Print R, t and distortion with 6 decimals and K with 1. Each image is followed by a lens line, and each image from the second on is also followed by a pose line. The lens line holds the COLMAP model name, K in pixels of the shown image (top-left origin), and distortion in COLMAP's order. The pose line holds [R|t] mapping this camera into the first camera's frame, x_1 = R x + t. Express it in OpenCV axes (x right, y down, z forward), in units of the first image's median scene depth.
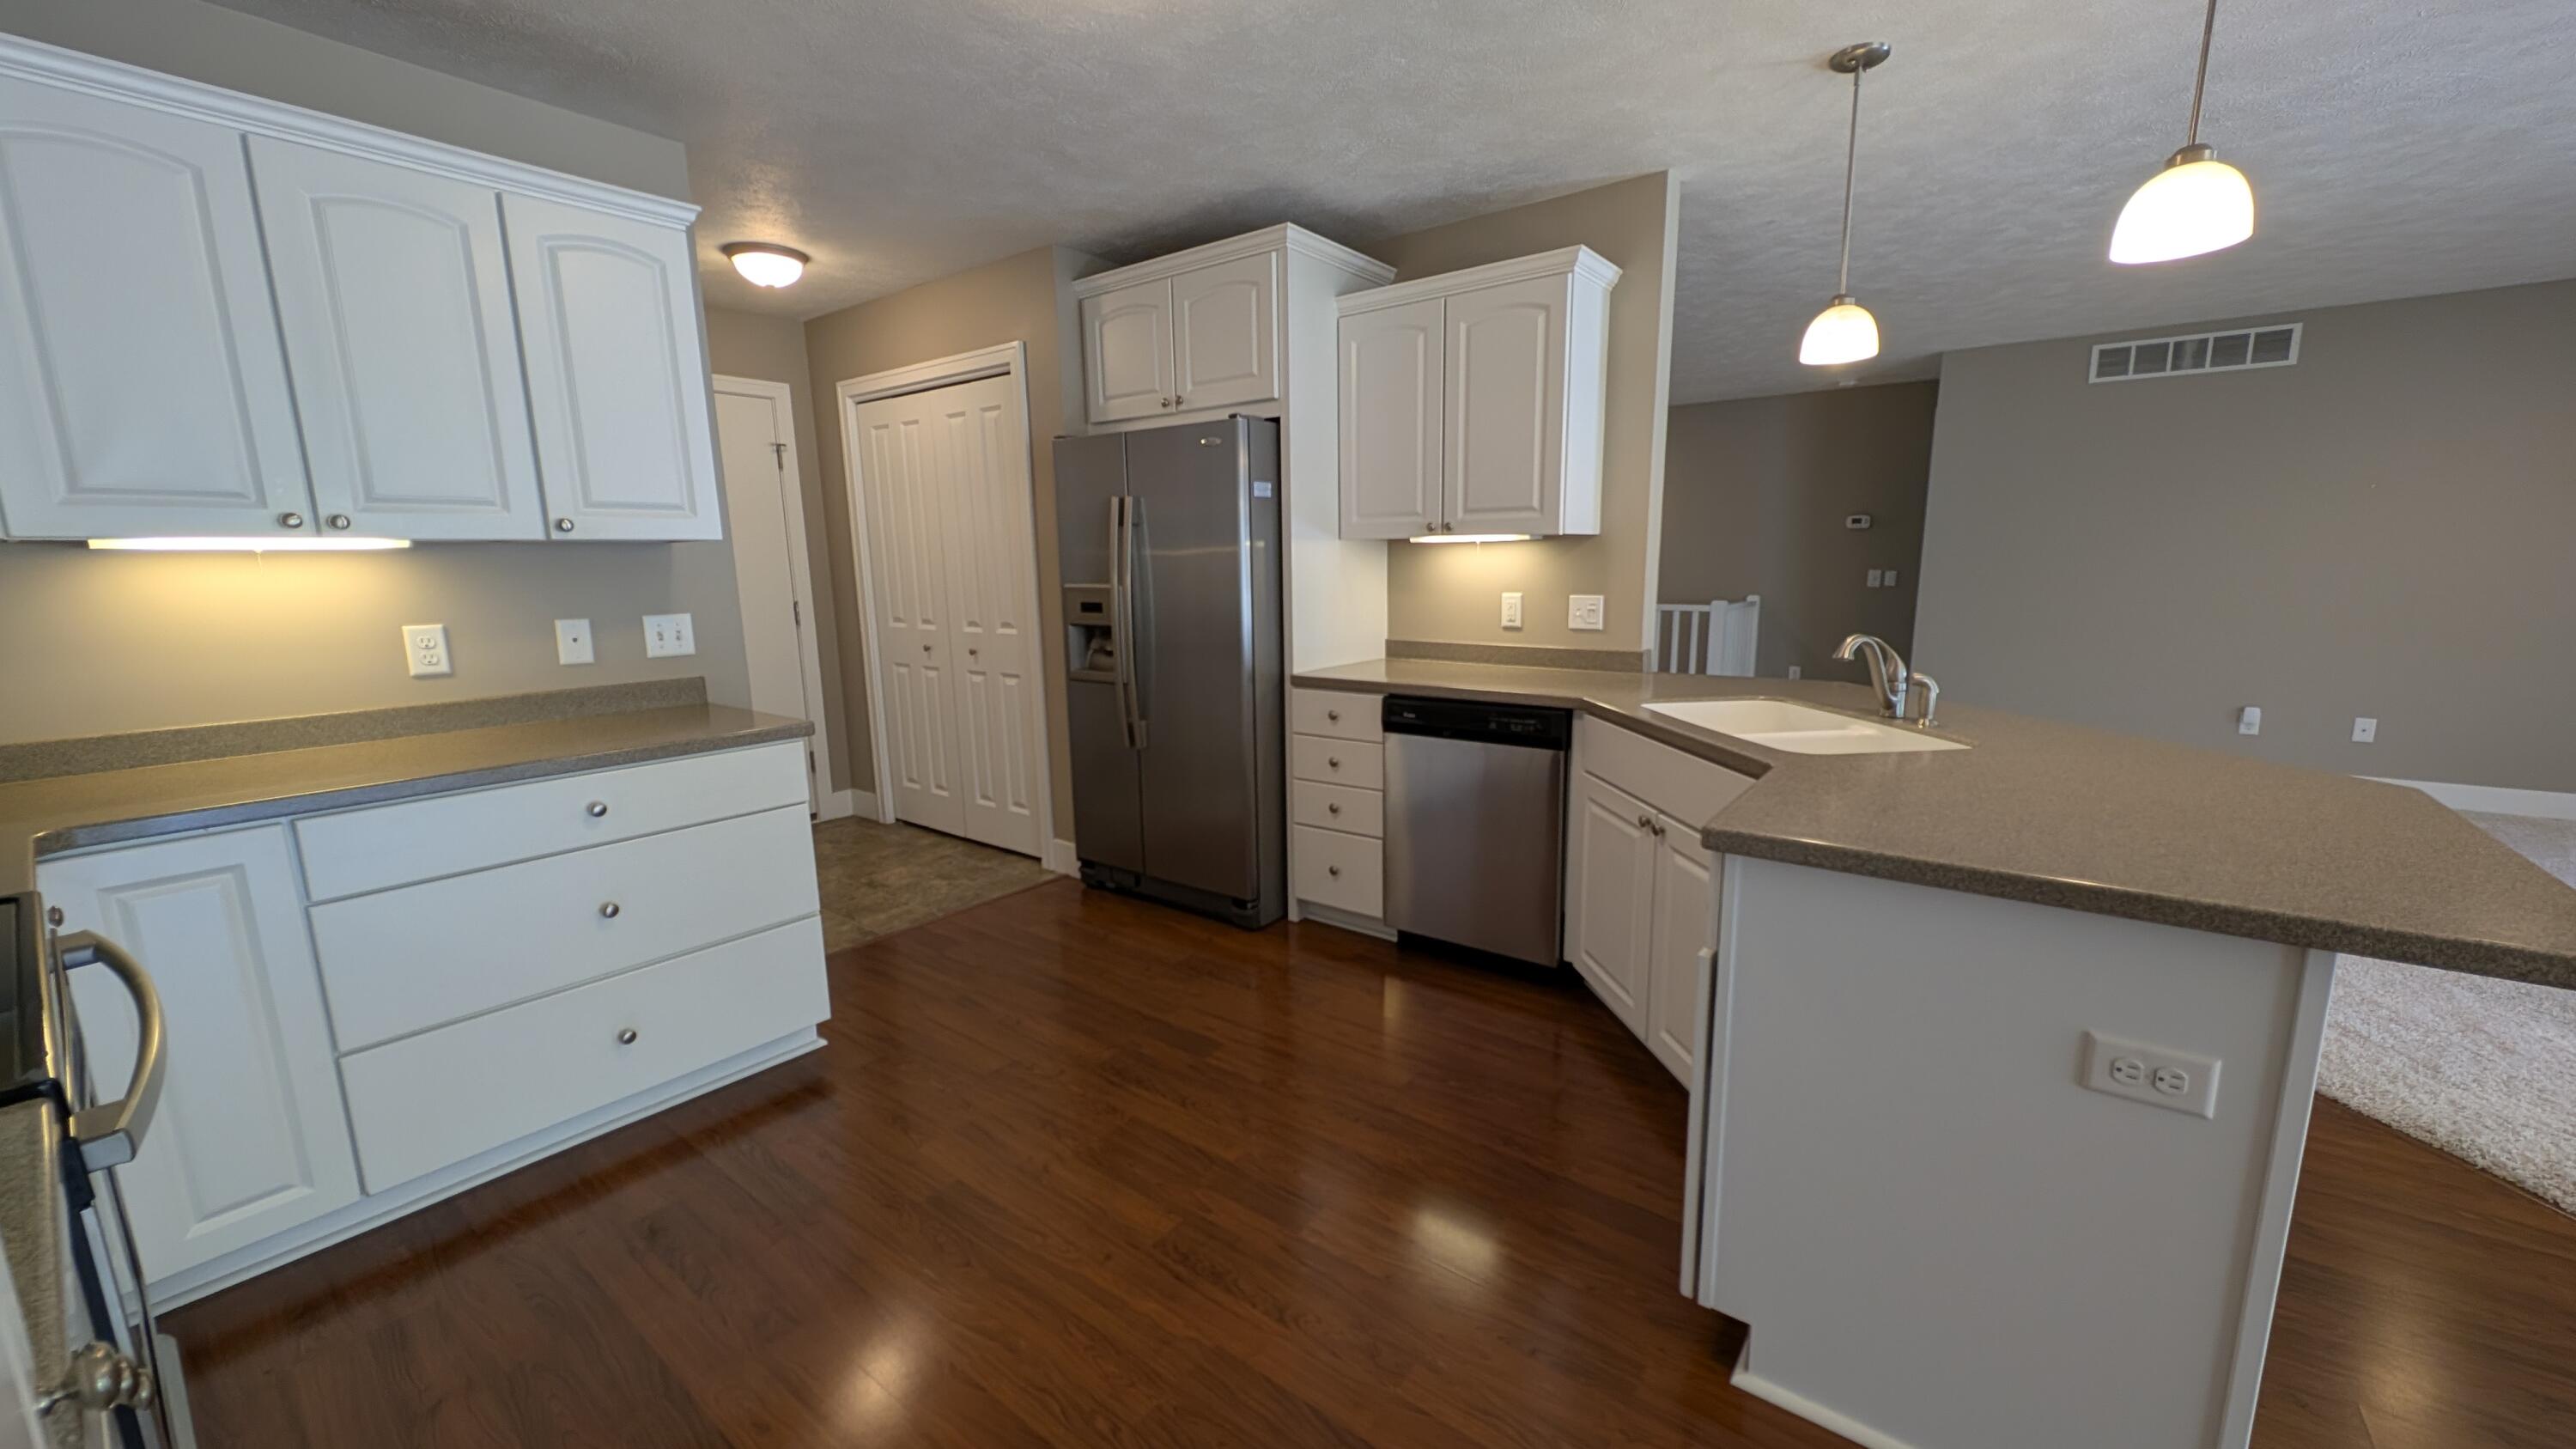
lens RADIAL K [[957.9, 0, 1294.1], [0, 957.9, 726.1], [0, 0, 1]] dist [0.004464, -0.002527]
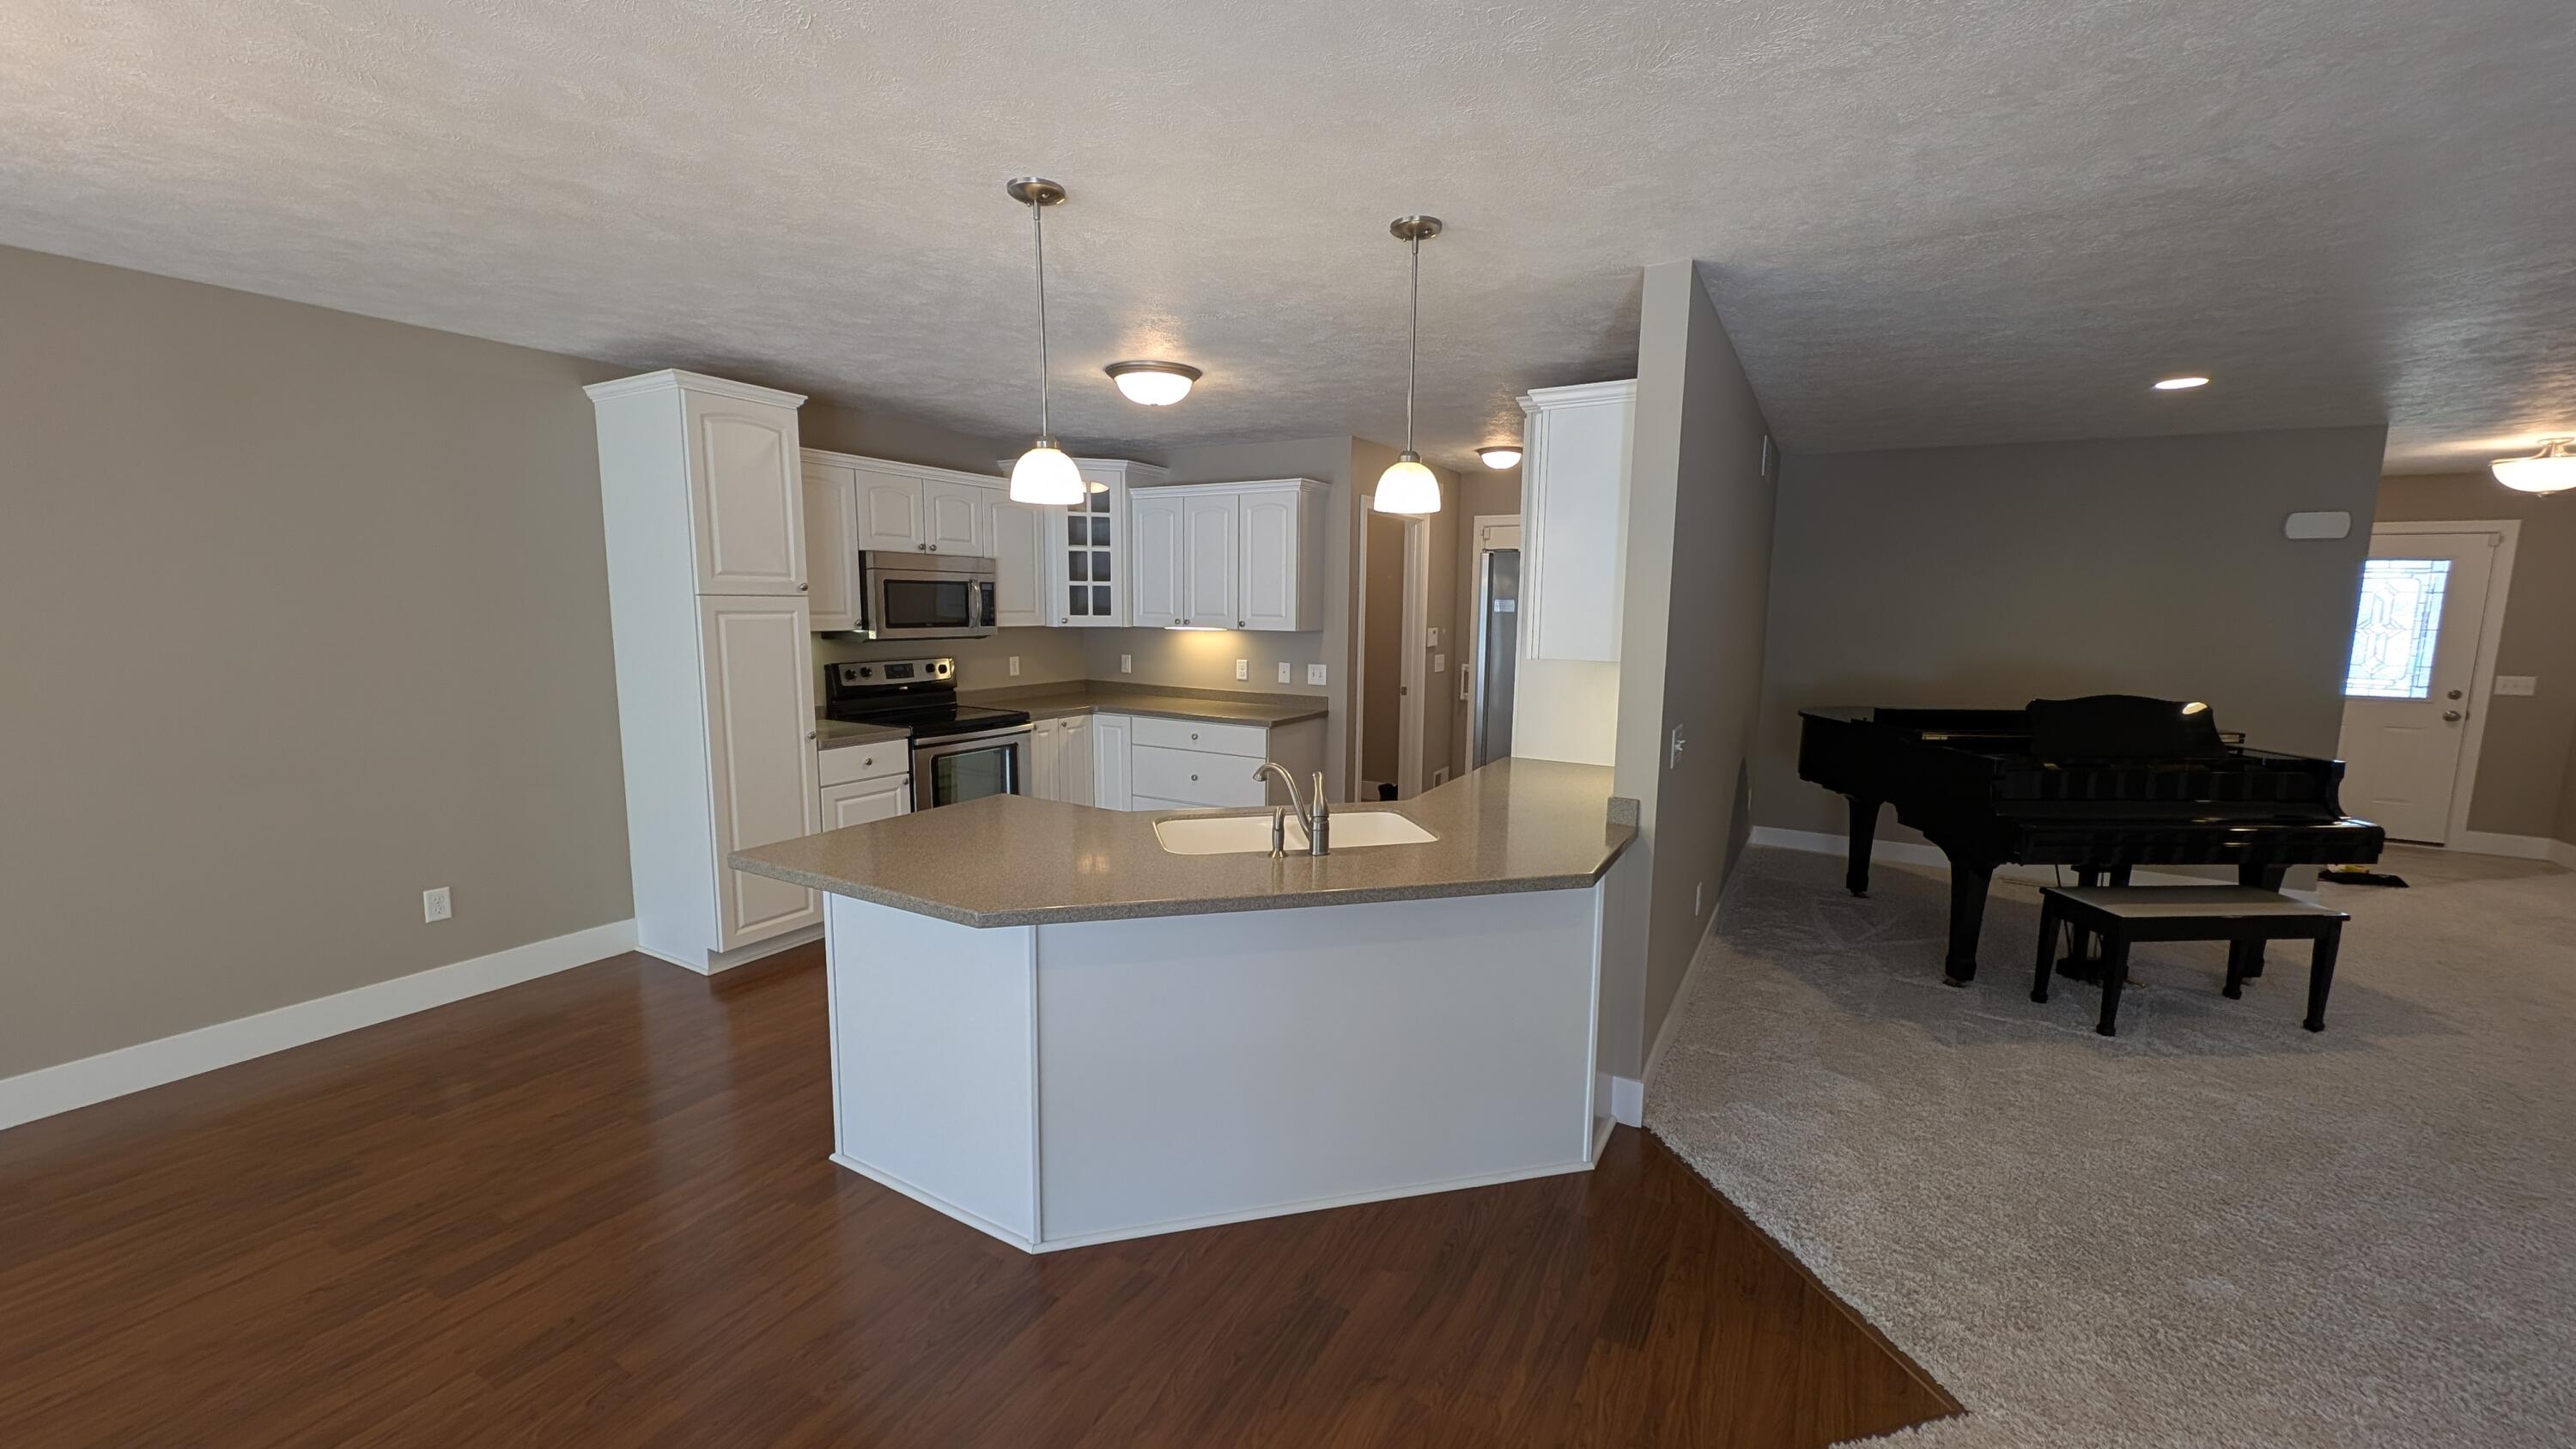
lens RADIAL K [[957.9, 0, 1301.3], [0, 957.9, 728.9], [0, 0, 1]] dist [0.004464, -0.002527]
pose [[0.133947, 0.147010, -0.980024, 1.033932], [-0.186046, 0.975082, 0.120840, -0.168319], [0.973368, 0.166143, 0.157960, 0.500141]]
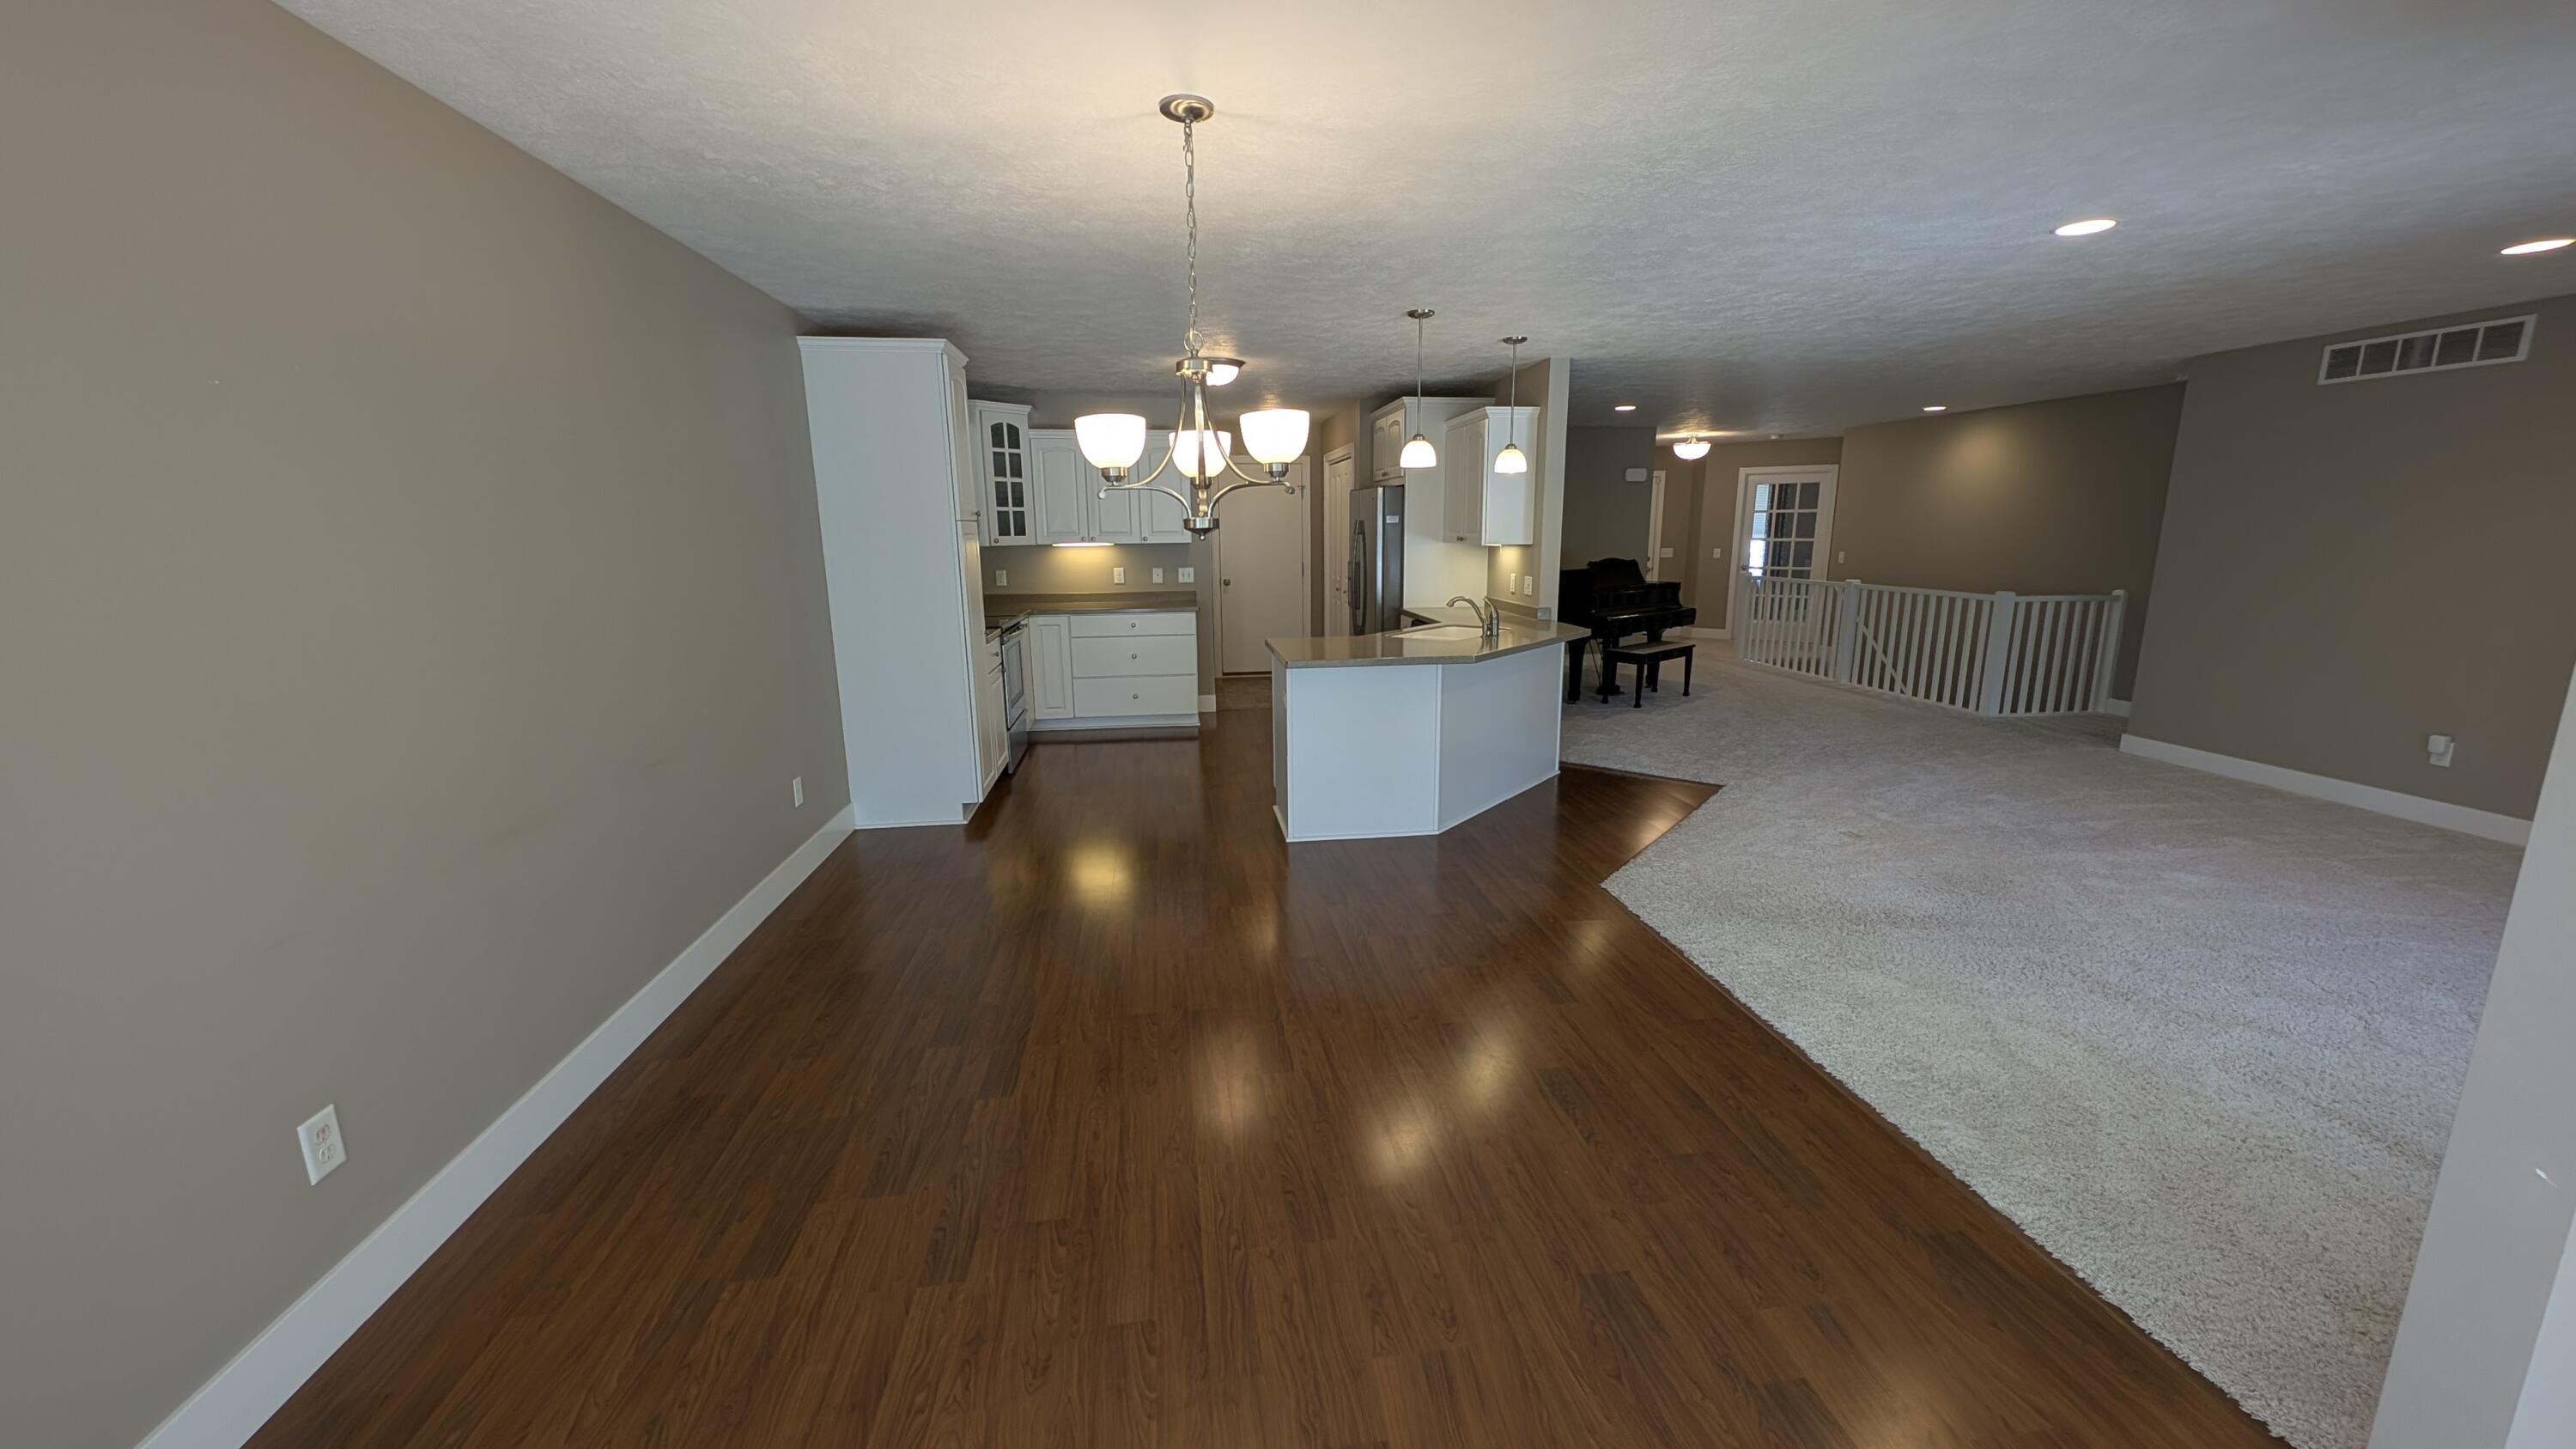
lens RADIAL K [[957.9, 0, 1304.1], [0, 957.9, 729.2], [0, 0, 1]] dist [0.004464, -0.002527]
pose [[0.713377, 0.155355, -0.683343, 1.187722], [-0.123645, 0.987723, 0.095475, 0.029721], [0.689786, 0.016382, 0.723828, -0.587345]]
